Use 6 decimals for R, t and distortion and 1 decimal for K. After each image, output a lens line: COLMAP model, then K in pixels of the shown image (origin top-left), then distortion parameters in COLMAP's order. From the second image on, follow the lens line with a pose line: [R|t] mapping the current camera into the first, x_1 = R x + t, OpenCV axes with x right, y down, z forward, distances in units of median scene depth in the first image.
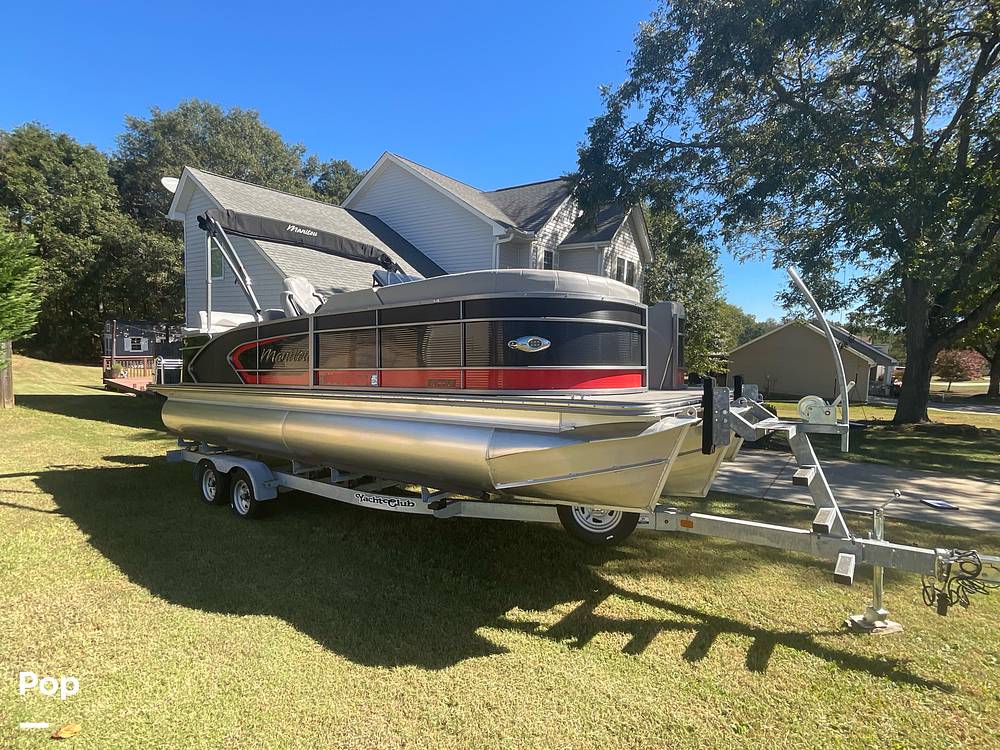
lens RADIAL K [[486.9, 0, 500.0], [0, 486.9, 375.0], [0, 0, 1]] dist [-0.012486, 0.009407]
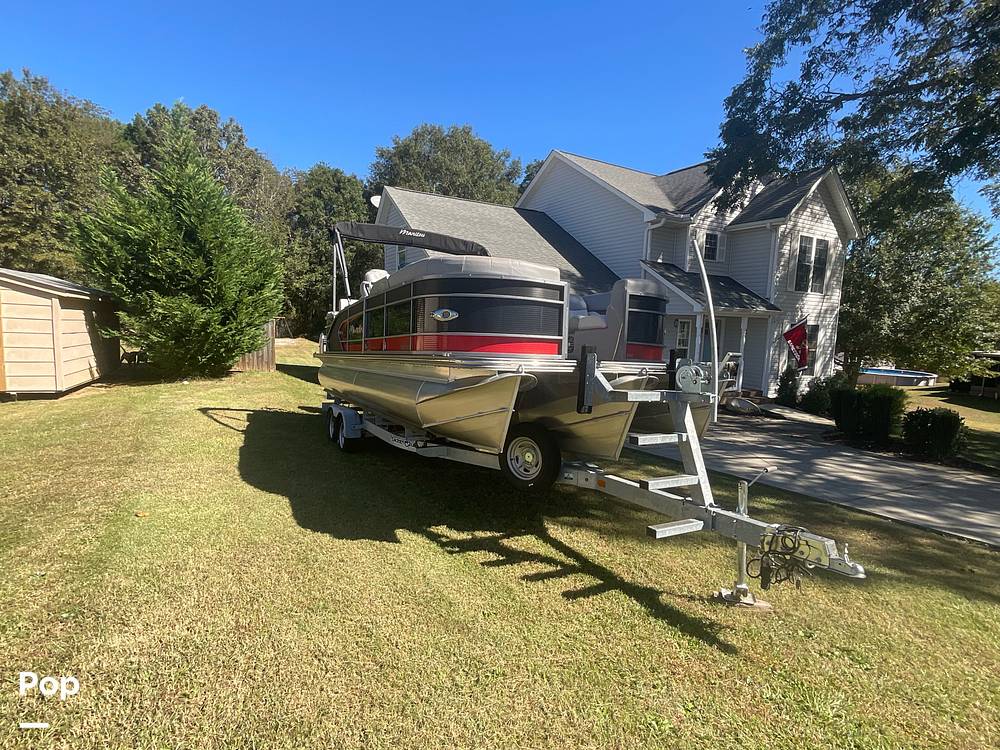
lens RADIAL K [[486.9, 0, 500.0], [0, 486.9, 375.0], [0, 0, 1]] dist [-0.012486, 0.009407]
pose [[0.911097, 0.047680, -0.409425, 0.279590], [-0.041157, 0.998846, 0.024735, 0.021378], [0.410132, -0.005685, 0.912009, -0.037464]]
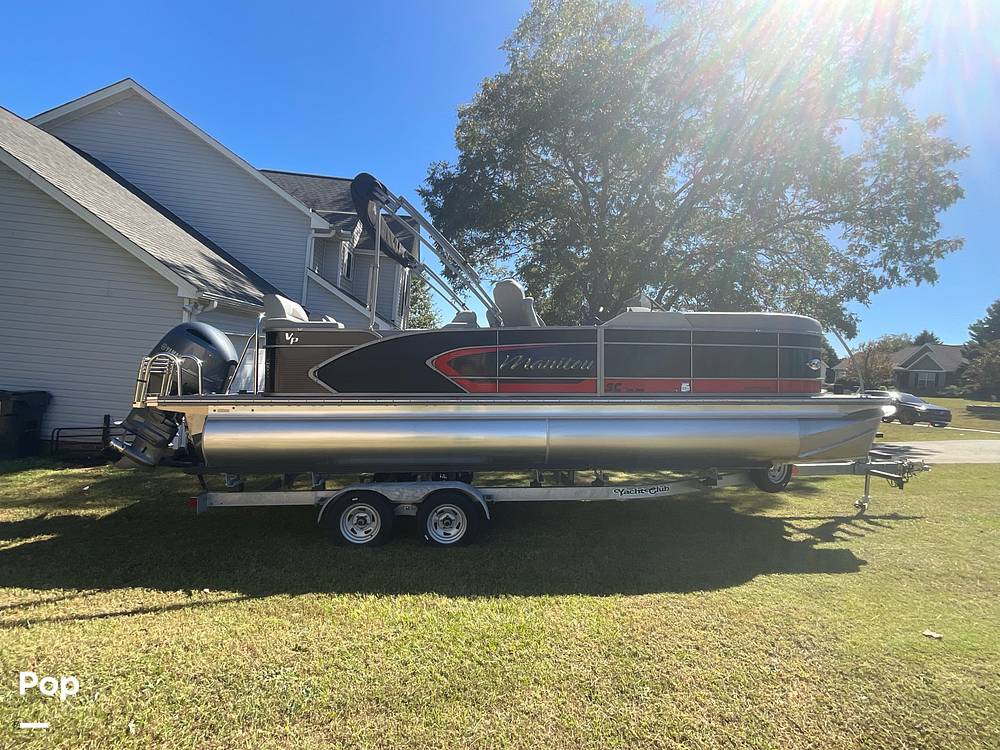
lens RADIAL K [[486.9, 0, 500.0], [0, 486.9, 375.0], [0, 0, 1]] dist [-0.012486, 0.009407]
pose [[0.756207, 0.013856, 0.654186, -0.678611], [-0.004463, 0.999862, -0.016019, 0.000559], [-0.654317, 0.009194, 0.756164, 0.180227]]
